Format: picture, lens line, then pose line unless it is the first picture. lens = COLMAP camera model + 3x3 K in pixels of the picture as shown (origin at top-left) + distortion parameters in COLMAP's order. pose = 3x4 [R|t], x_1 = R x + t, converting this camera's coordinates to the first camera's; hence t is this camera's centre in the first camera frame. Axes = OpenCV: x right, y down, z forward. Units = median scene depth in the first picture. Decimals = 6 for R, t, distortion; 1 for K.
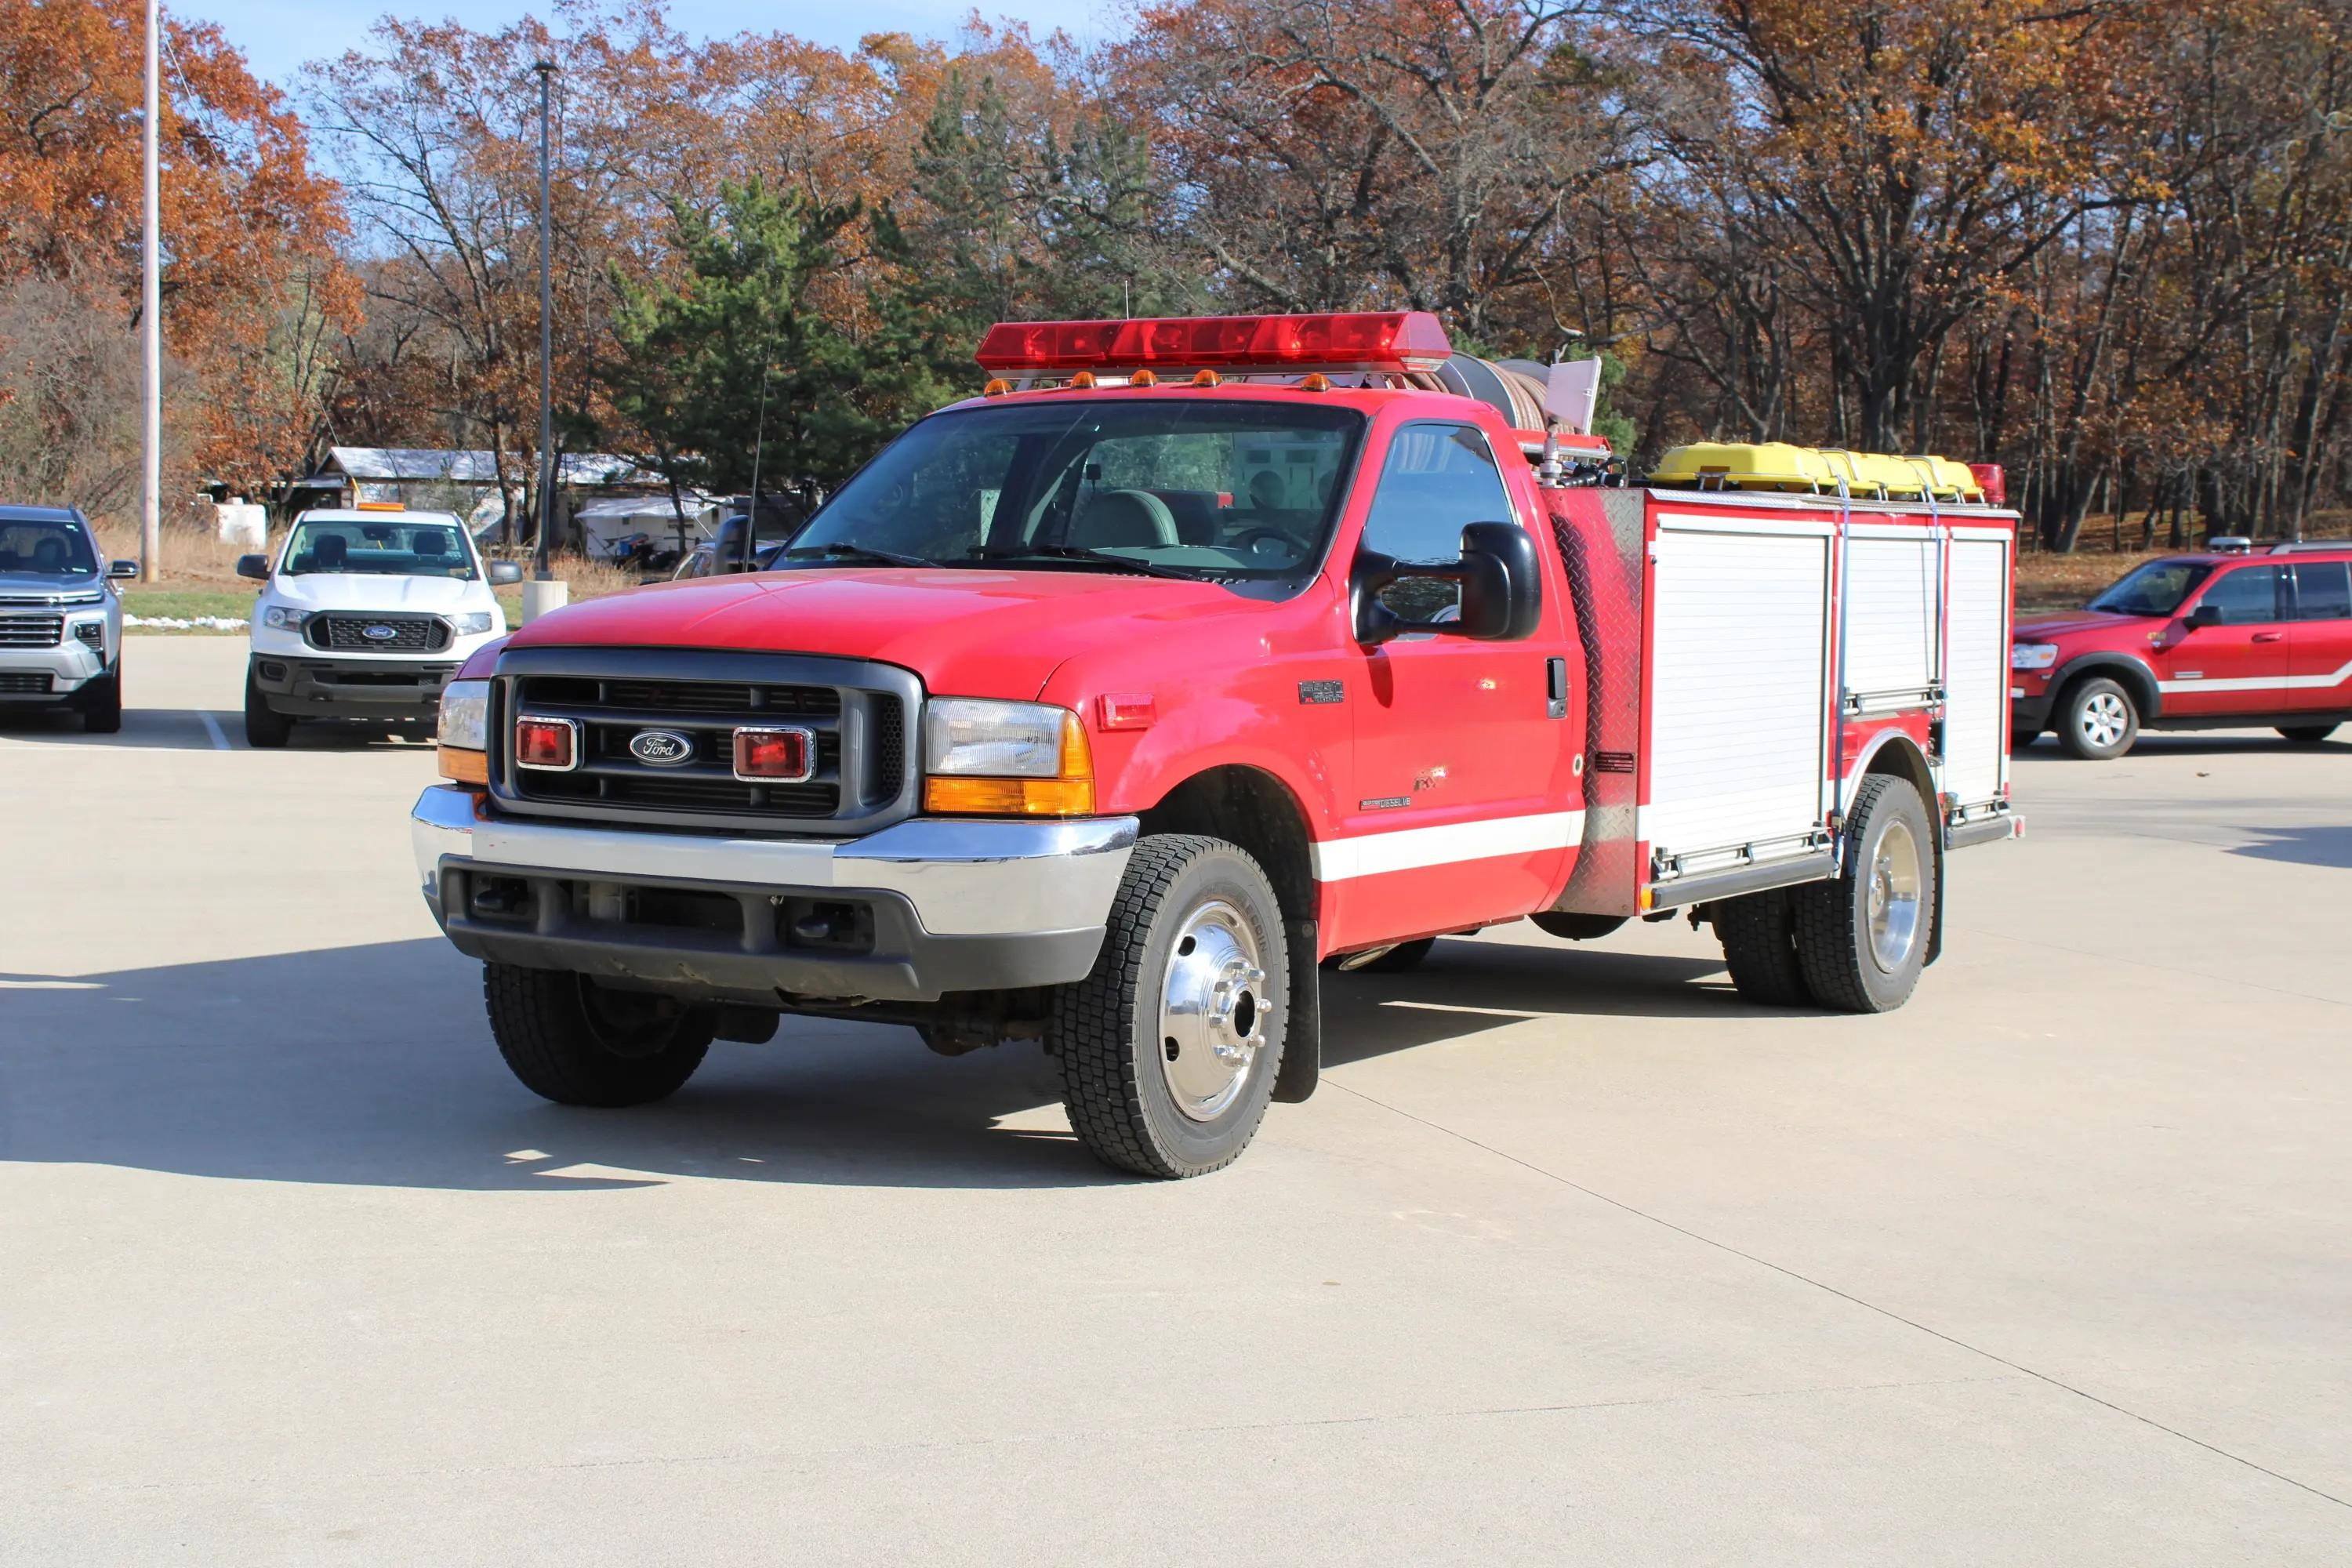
lens RADIAL K [[3580.9, 0, 1176.0], [0, 3580.9, 784.0], [0, 0, 1]] dist [-0.010368, 0.069325]
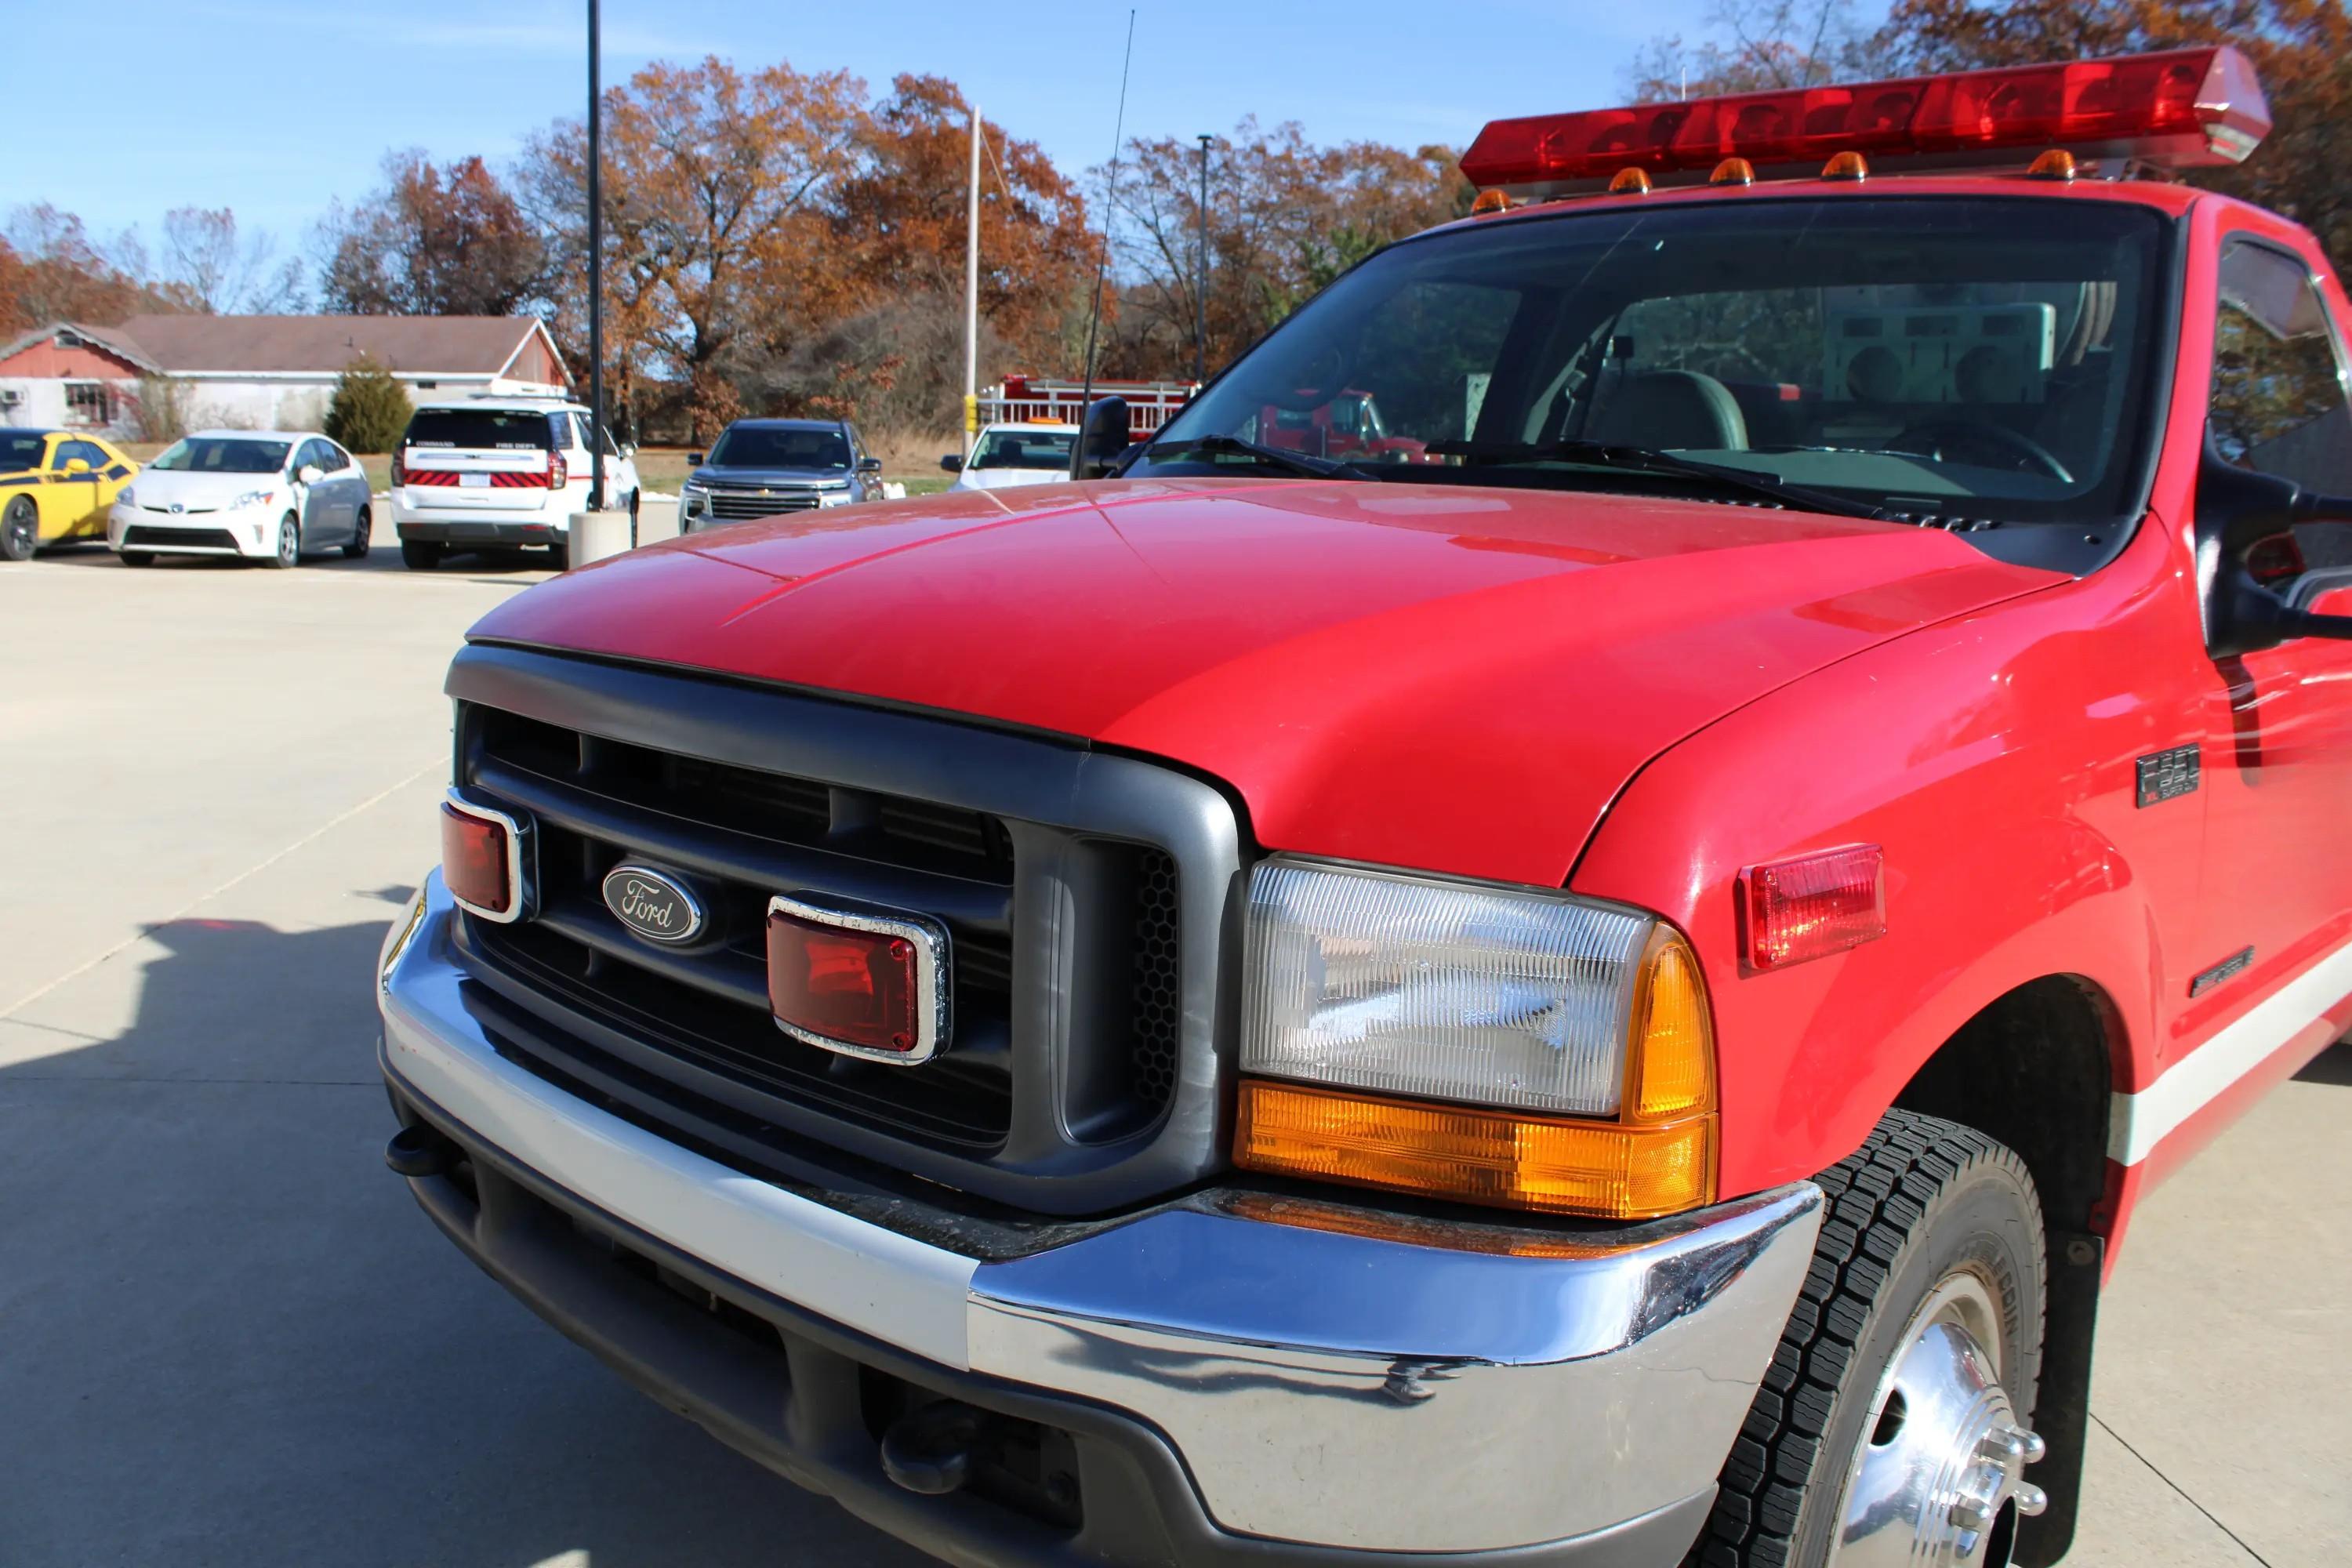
lens RADIAL K [[1955.5, 0, 1178.3], [0, 1955.5, 699.1], [0, 0, 1]] dist [-0.157135, 0.002902]
pose [[0.977737, 0.036785, -0.206586, -0.012730], [-0.024738, 0.997856, 0.060597, -0.017397], [0.208372, -0.054138, 0.976550, 0.275474]]
